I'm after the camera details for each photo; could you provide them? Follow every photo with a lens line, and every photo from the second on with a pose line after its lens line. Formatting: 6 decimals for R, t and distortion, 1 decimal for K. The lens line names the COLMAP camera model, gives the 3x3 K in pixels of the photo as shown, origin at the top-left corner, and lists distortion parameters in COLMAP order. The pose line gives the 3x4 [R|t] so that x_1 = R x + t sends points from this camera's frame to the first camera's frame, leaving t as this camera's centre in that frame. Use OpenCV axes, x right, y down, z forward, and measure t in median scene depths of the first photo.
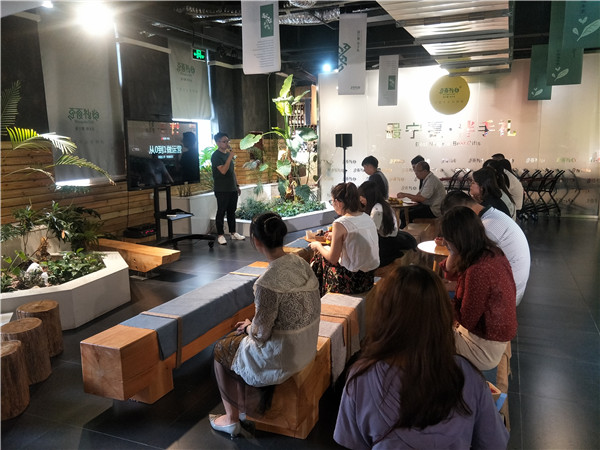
lens RADIAL K [[505.9, 0, 300.1], [0, 505.9, 215.4], [0, 0, 1]] dist [0.098420, -0.135078]
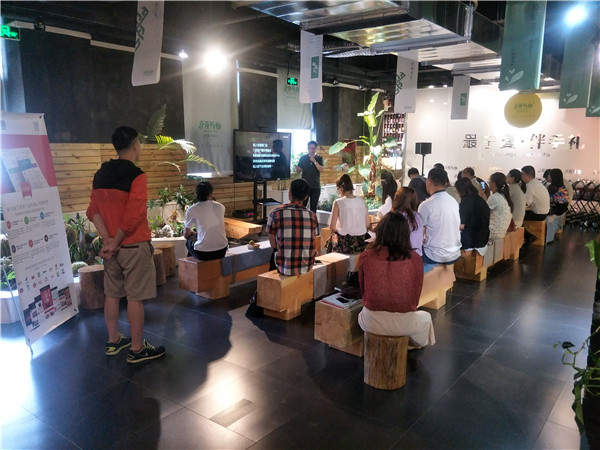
lens RADIAL K [[505.9, 0, 300.1], [0, 505.9, 215.4], [0, 0, 1]] dist [0.098420, -0.135078]
pose [[0.964602, 0.061041, -0.256550, 0.170765], [-0.063345, 0.997991, -0.000715, 0.028156], [0.255991, 0.016941, 0.966531, -0.243794]]
